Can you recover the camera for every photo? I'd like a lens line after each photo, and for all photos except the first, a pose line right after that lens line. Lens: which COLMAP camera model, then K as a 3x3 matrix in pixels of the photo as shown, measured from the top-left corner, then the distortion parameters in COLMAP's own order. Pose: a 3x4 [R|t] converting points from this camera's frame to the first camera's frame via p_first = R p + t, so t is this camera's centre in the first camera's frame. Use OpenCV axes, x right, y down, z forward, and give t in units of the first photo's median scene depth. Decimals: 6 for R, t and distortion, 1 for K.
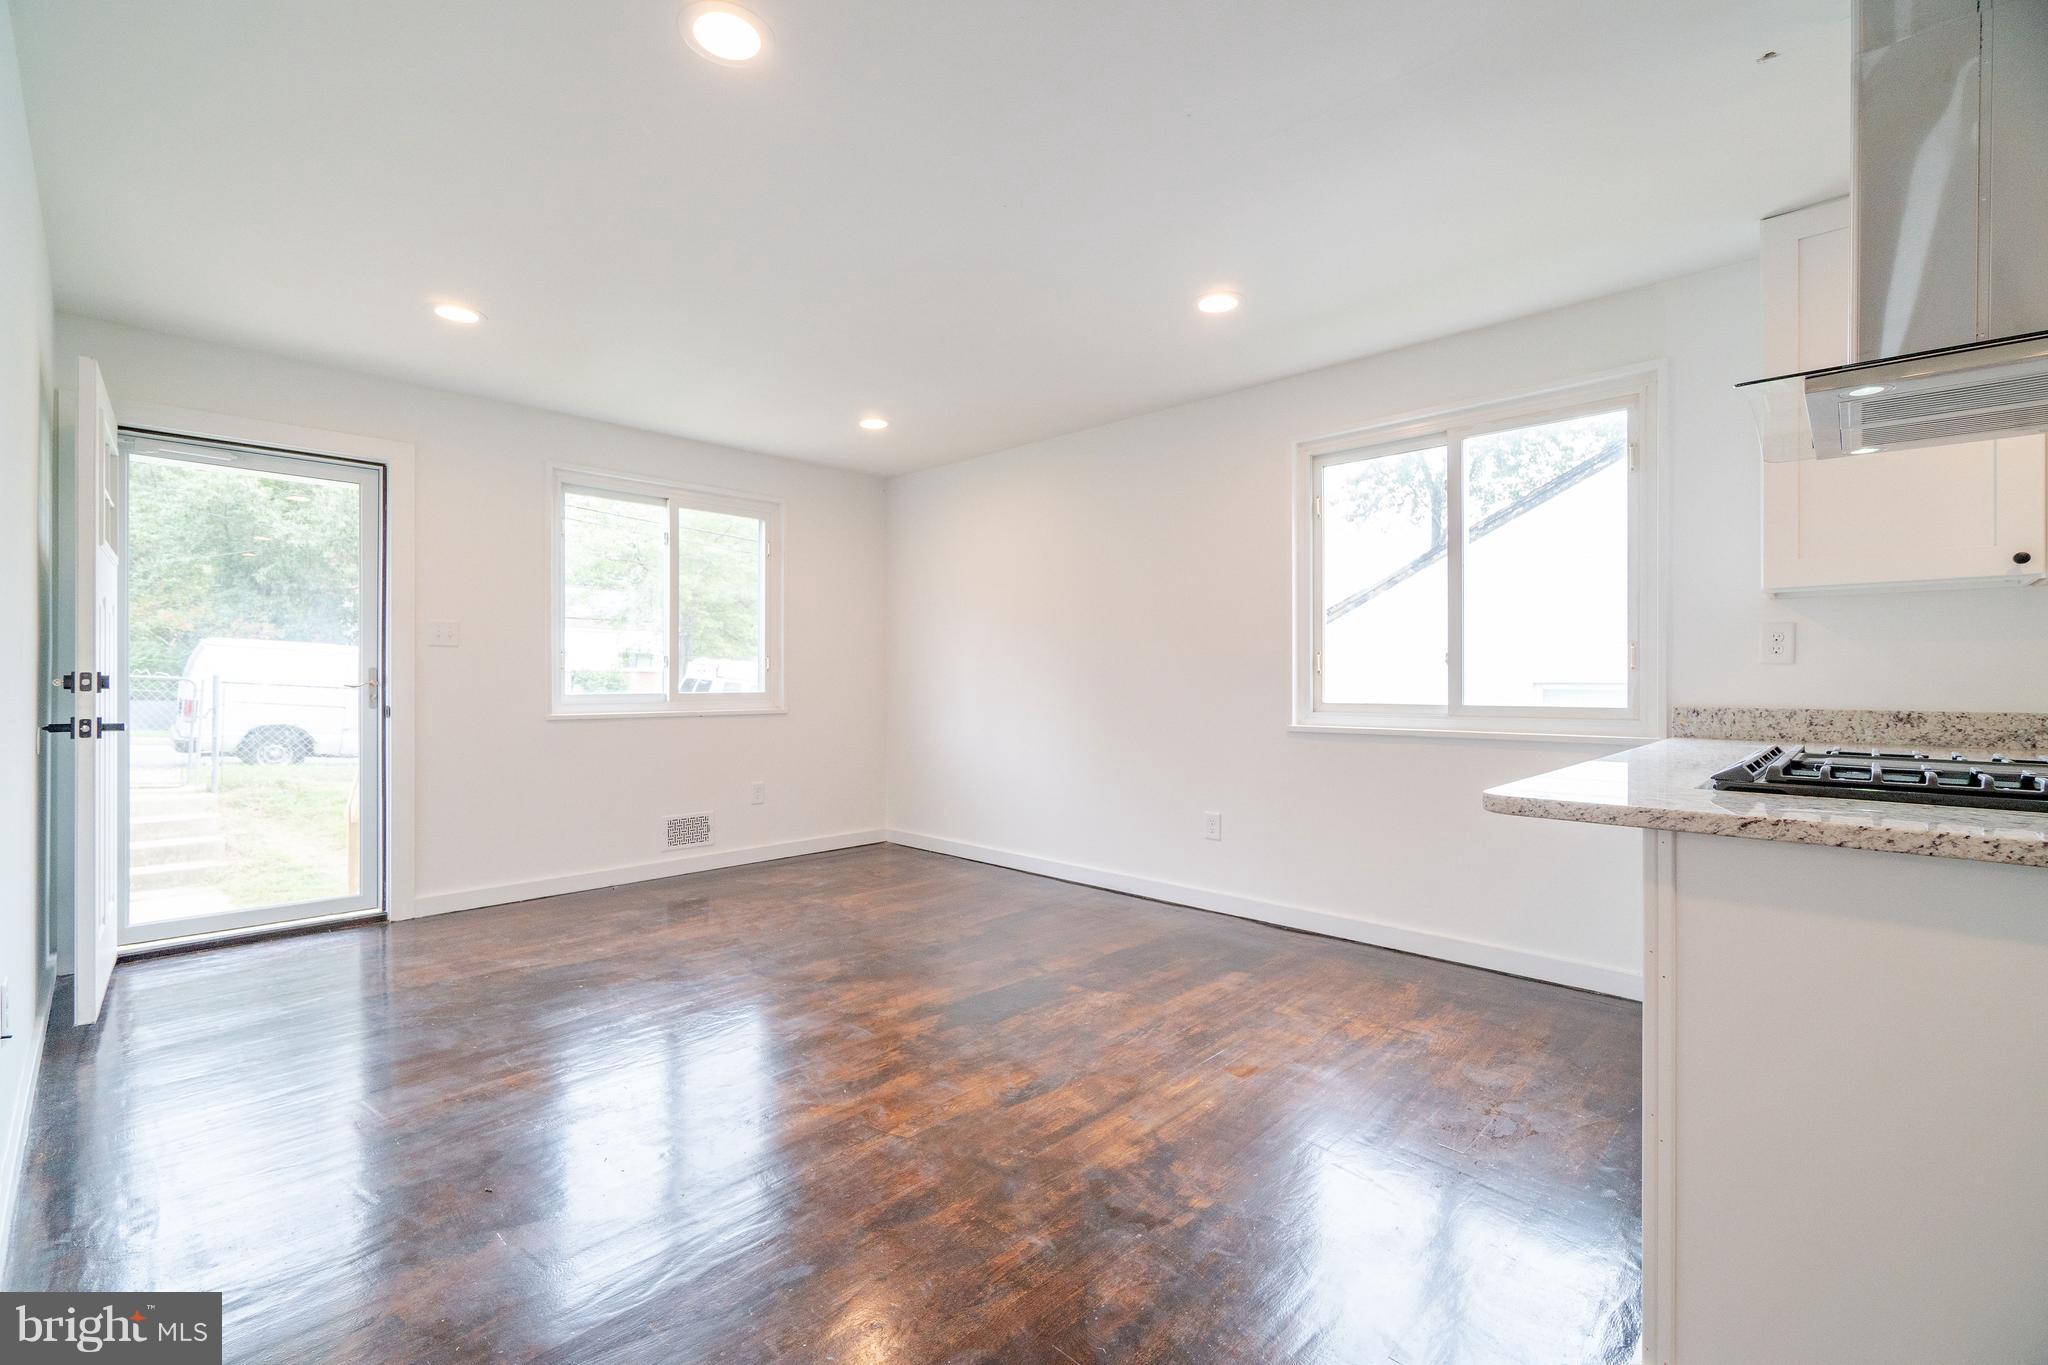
lens RADIAL K [[883.9, 0, 998.3], [0, 883.9, 667.8], [0, 0, 1]] dist [-0.004135, 0.001958]
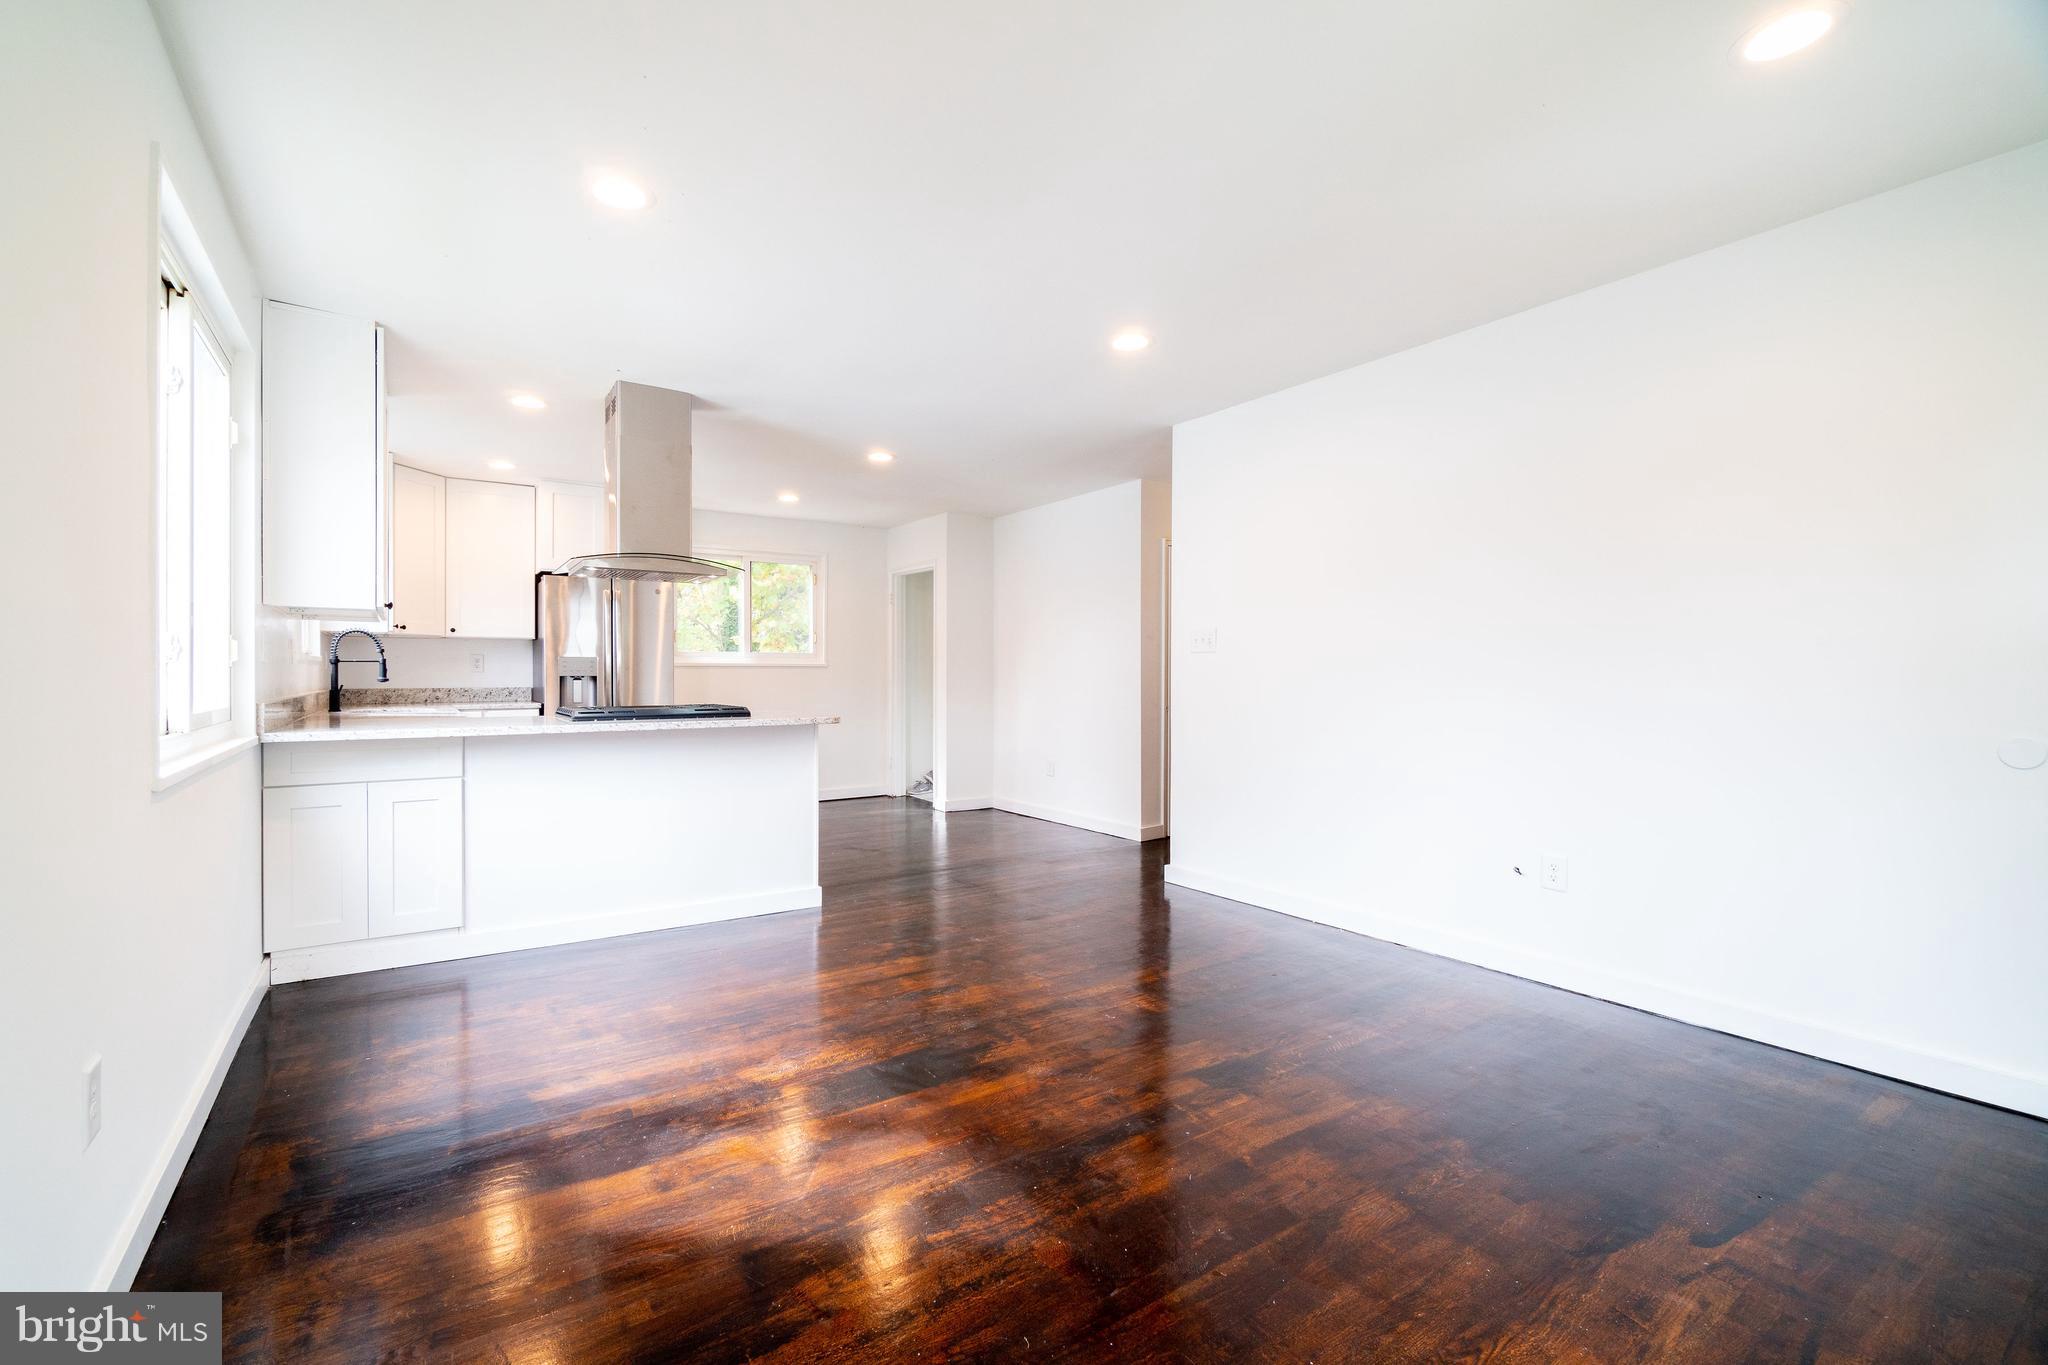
lens RADIAL K [[883.9, 0, 1009.0], [0, 883.9, 670.5], [0, 0, 1]] dist [-0.004135, 0.001958]
pose [[-0.982941, -0.000992, 0.183919, -0.284286], [-0.004355, 0.999831, -0.017883, 0.024019], [-0.183870, -0.018379, -0.982779, 2.083934]]
